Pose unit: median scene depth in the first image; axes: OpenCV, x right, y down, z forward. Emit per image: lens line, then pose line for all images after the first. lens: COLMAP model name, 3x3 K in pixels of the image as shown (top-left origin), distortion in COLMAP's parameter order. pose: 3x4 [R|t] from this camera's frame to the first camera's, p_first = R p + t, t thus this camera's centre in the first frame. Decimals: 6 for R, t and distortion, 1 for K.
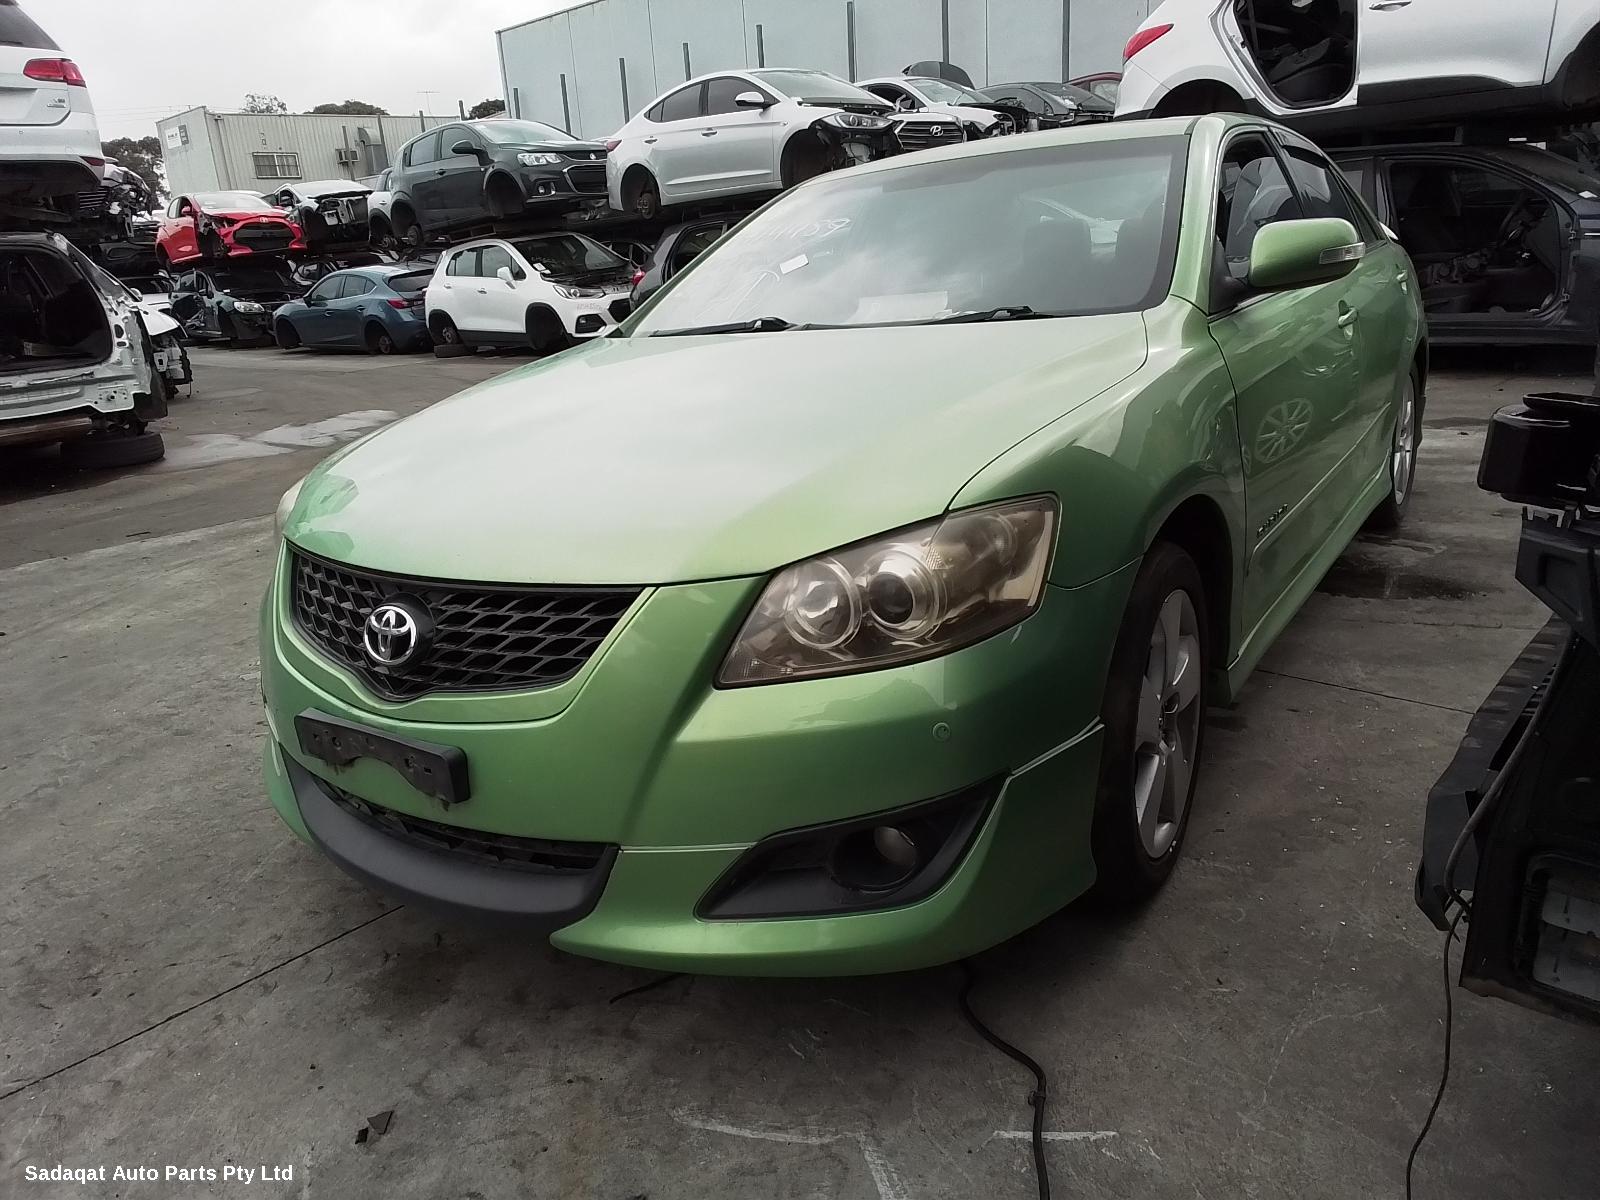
lens RADIAL K [[1075.4, 0, 791.3], [0, 1075.4, 592.0], [0, 0, 1]] dist [0.074379, -0.088745]
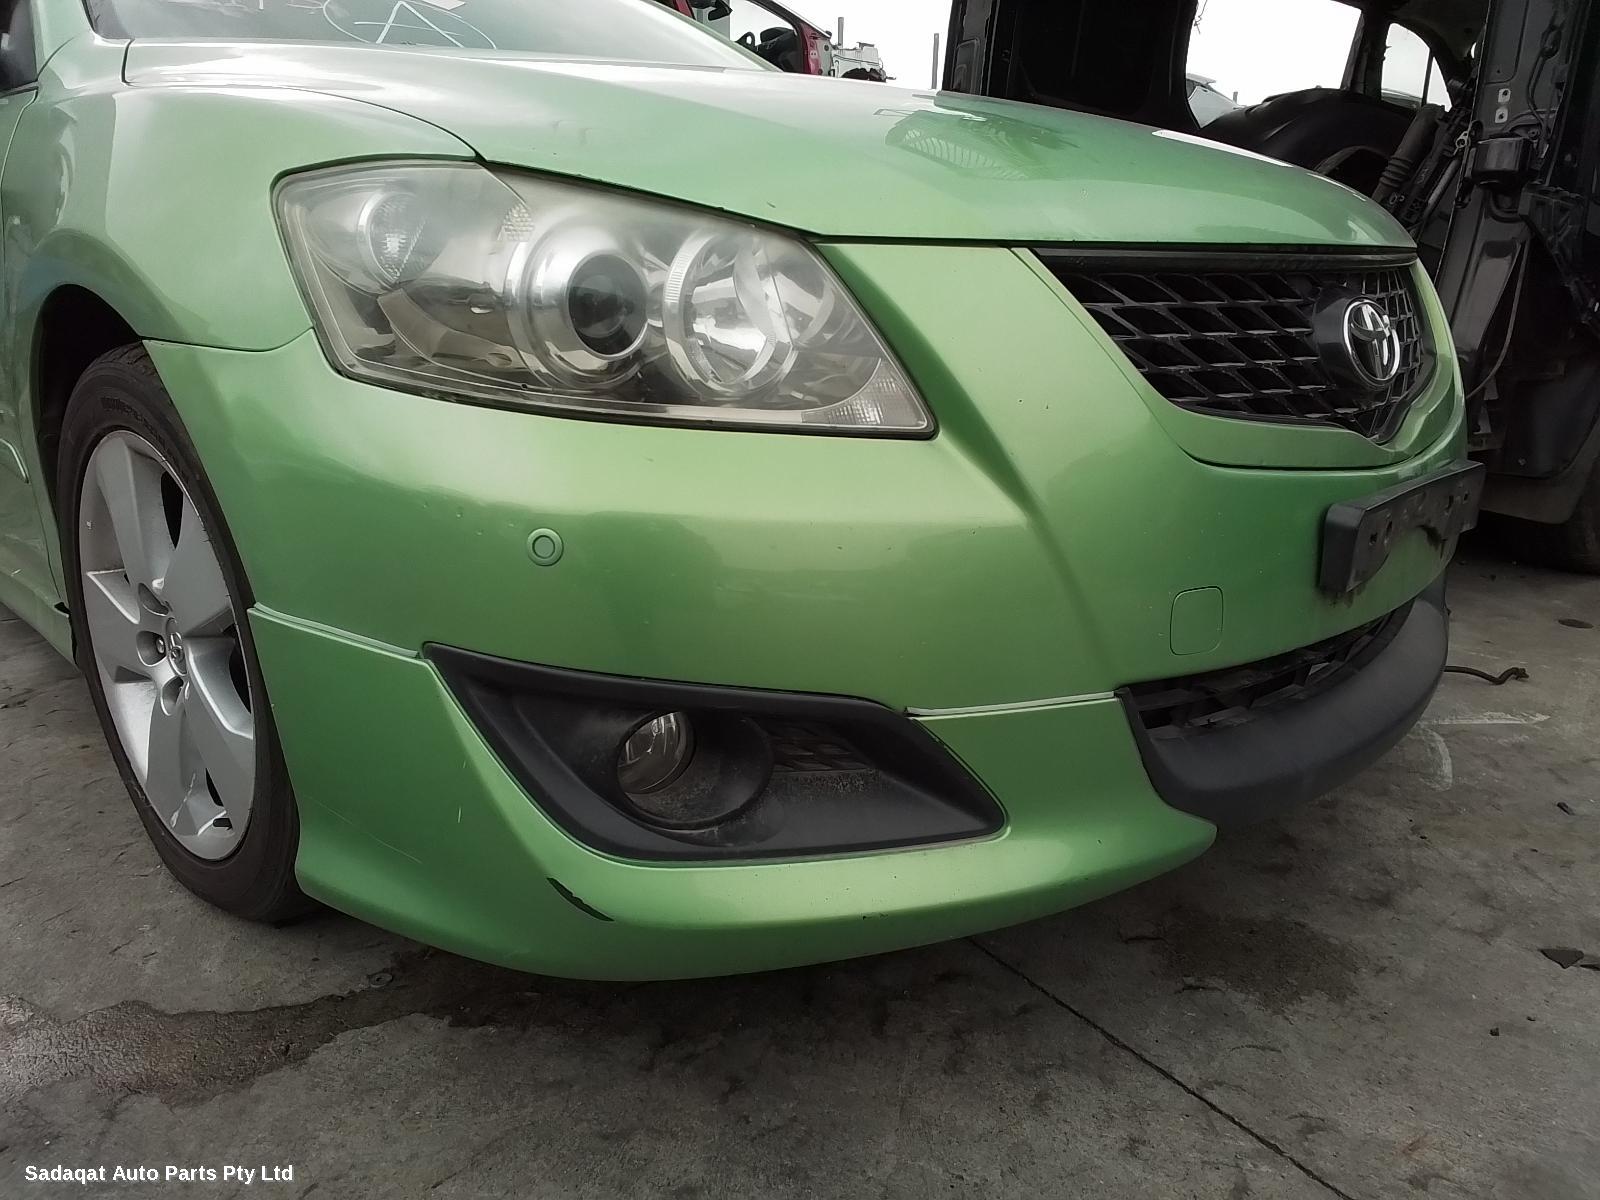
lens RADIAL K [[1090.2, 0, 792.8], [0, 1090.2, 590.1], [0, 0, 1]] dist [0.079340, -0.094247]
pose [[0.189985, -0.197032, 0.961813, -1.089771], [0.262479, 0.954189, 0.143624, -0.006206], [-0.946050, 0.225170, 0.232998, 1.189574]]
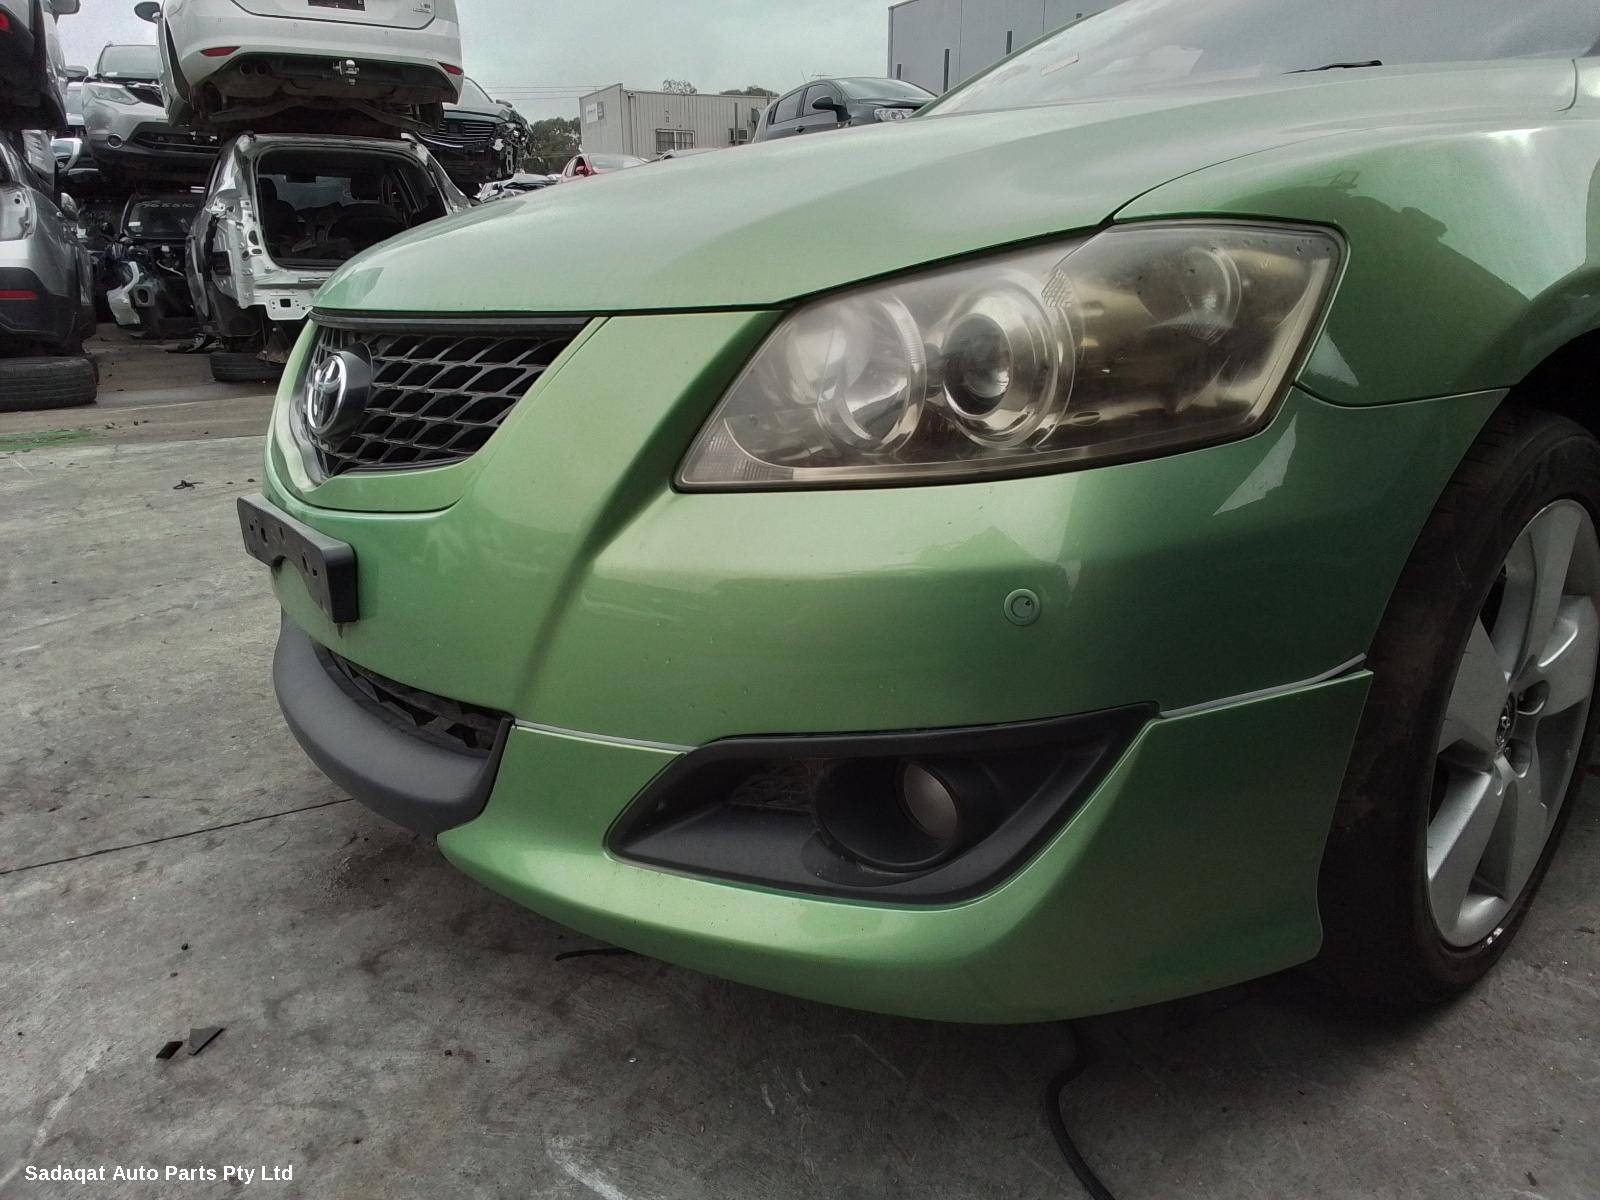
lens RADIAL K [[1090.2, 0, 792.8], [0, 1090.2, 590.1], [0, 0, 1]] dist [0.079340, -0.094247]
pose [[0.949195, 0.145026, -0.279280, 0.154056], [-0.144409, 0.989253, 0.022901, 0.106040], [0.279600, 0.018592, 0.959937, 0.366678]]
